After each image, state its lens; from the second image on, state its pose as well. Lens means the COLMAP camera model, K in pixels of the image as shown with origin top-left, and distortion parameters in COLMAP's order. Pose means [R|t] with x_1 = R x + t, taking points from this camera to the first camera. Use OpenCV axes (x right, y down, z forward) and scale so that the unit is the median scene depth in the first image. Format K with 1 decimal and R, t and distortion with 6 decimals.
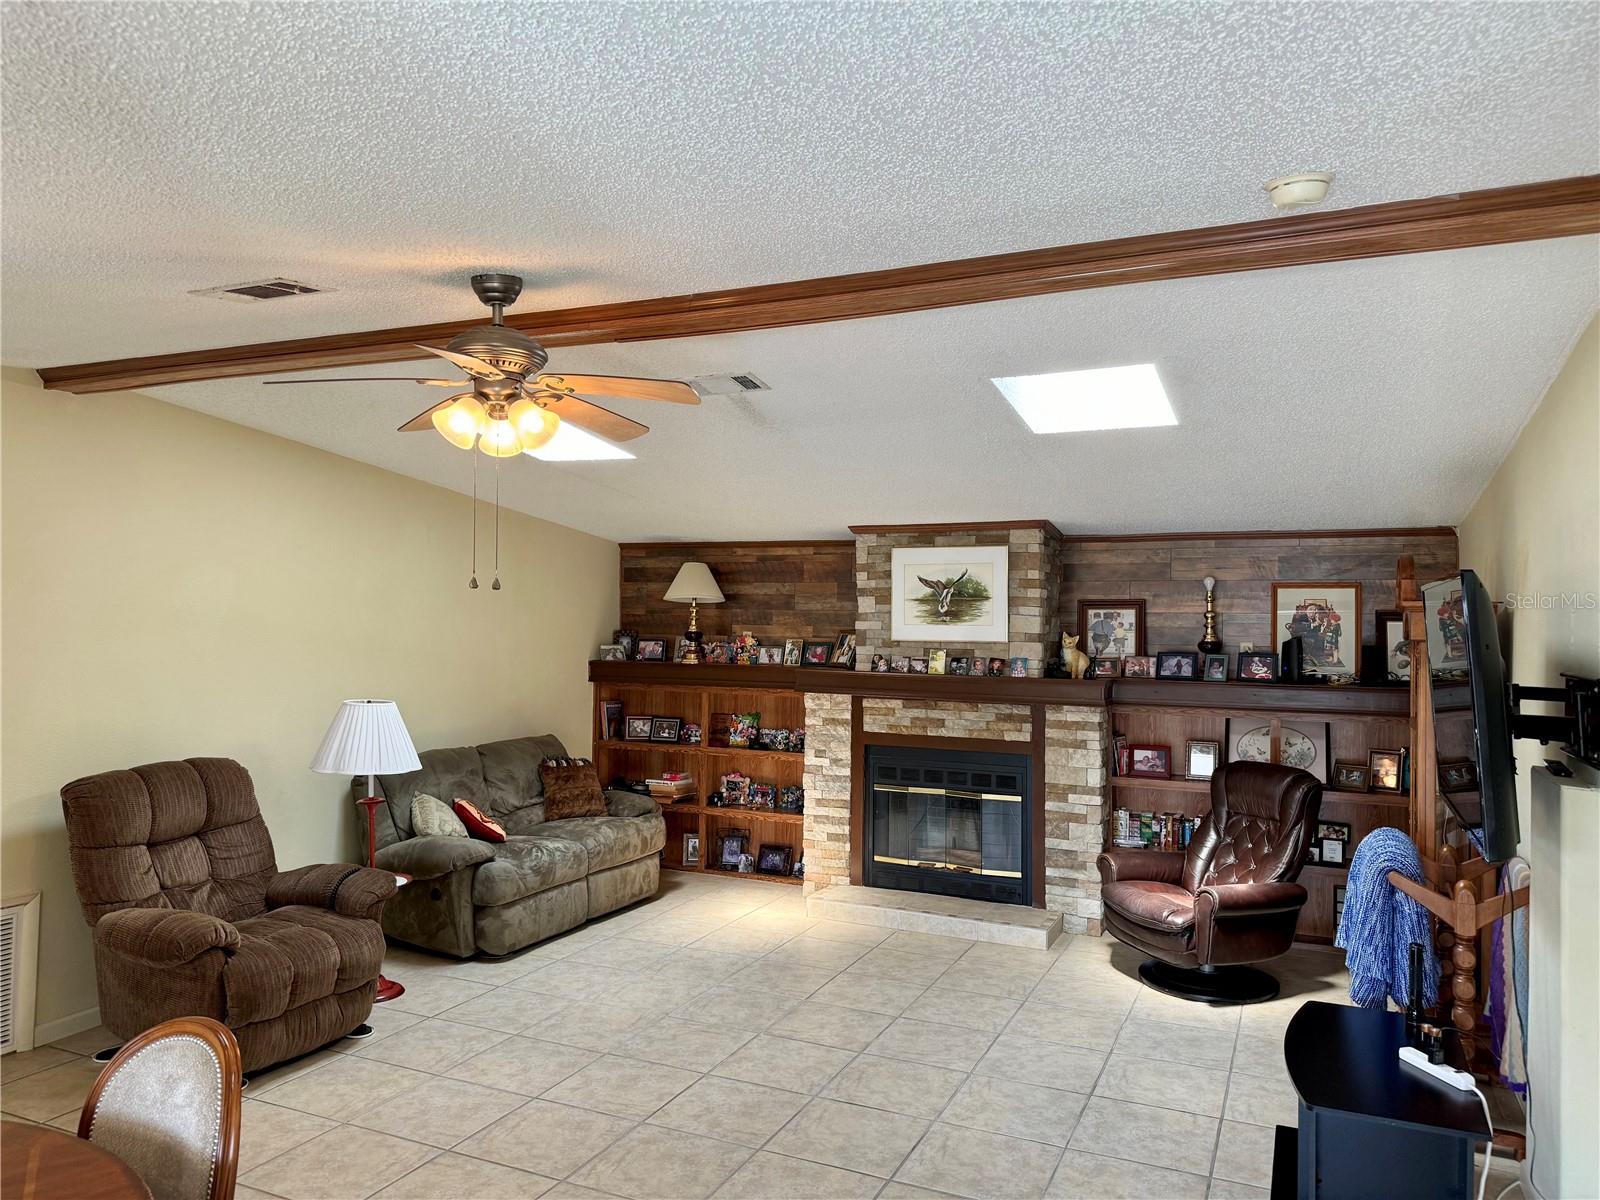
lens RADIAL K [[1118.1, 0, 800.0], [0, 1118.1, 600.0], [0, 0, 1]] dist [0.147100, -0.167436]
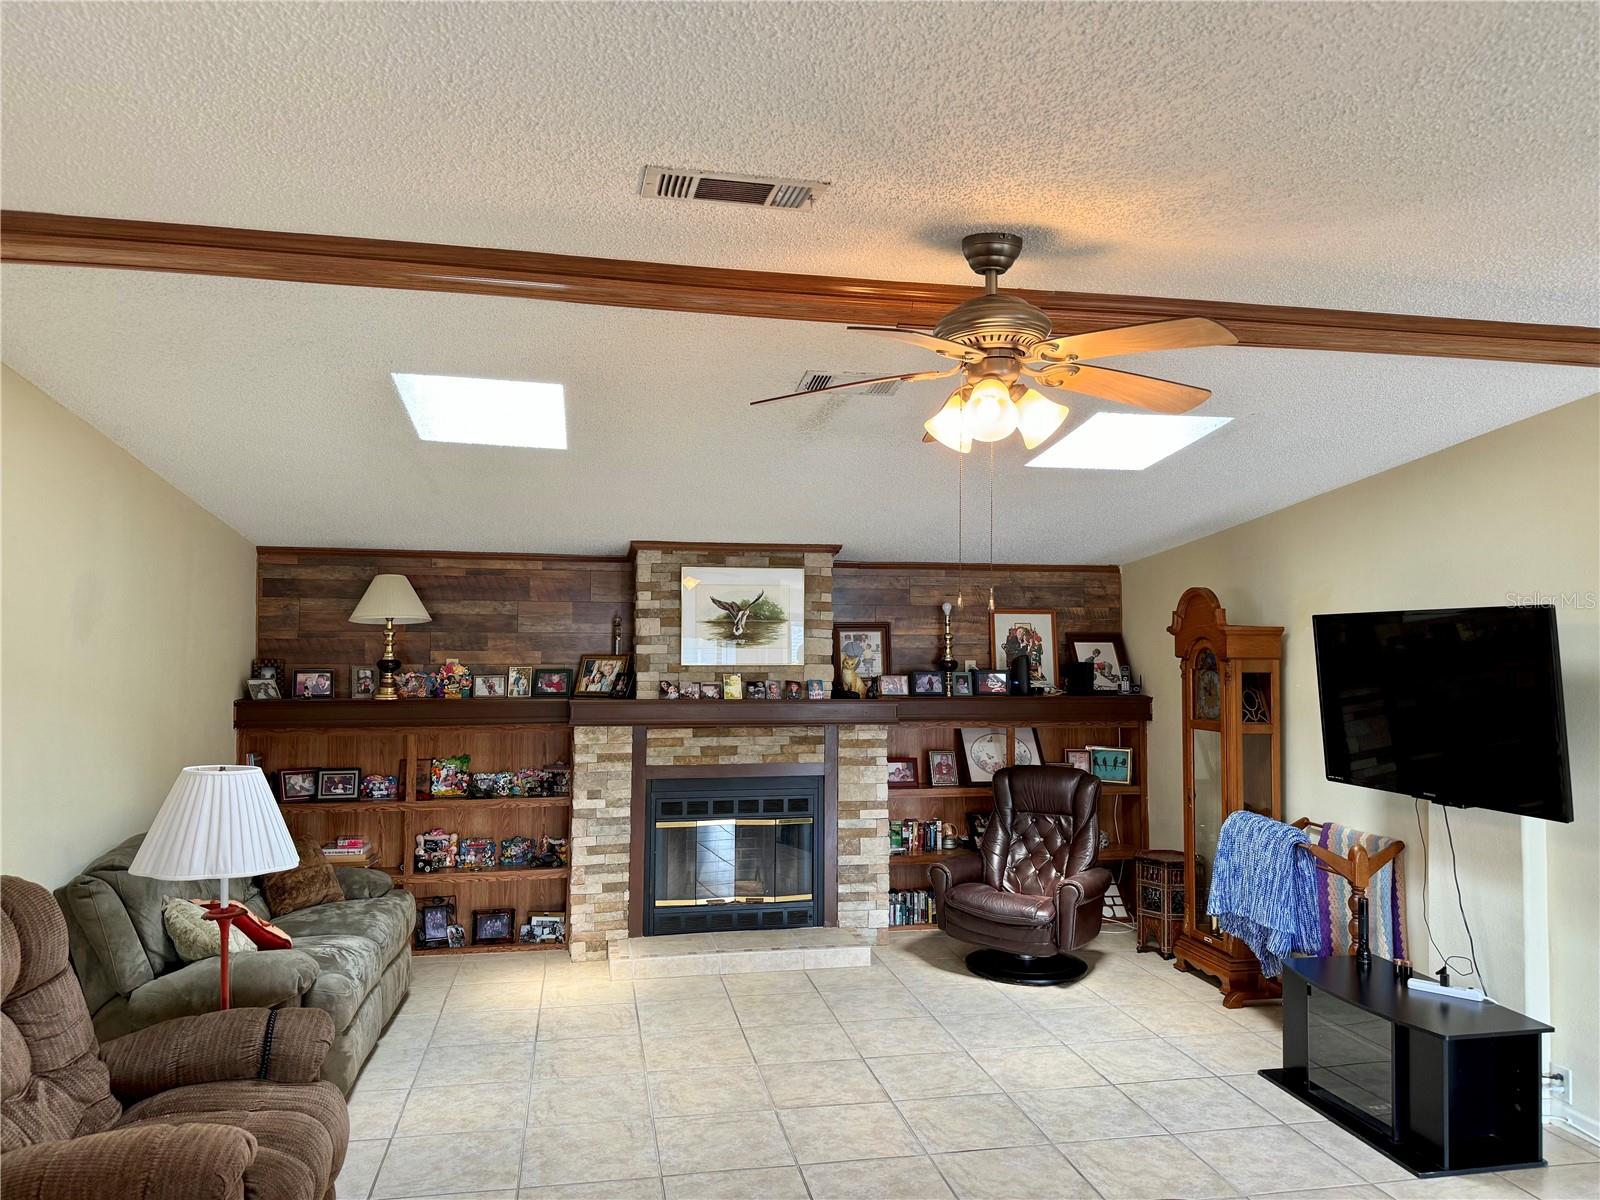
lens RADIAL K [[1112.7, 0, 852.9], [0, 1112.7, 606.6], [0, 0, 1]] dist [0.200746, -0.326738]
pose [[0.816371, 0.012336, 0.577396, -0.343176], [-0.005558, 0.999893, -0.013504, -0.001081], [-0.577501, 0.007815, 0.816352, 0.156039]]
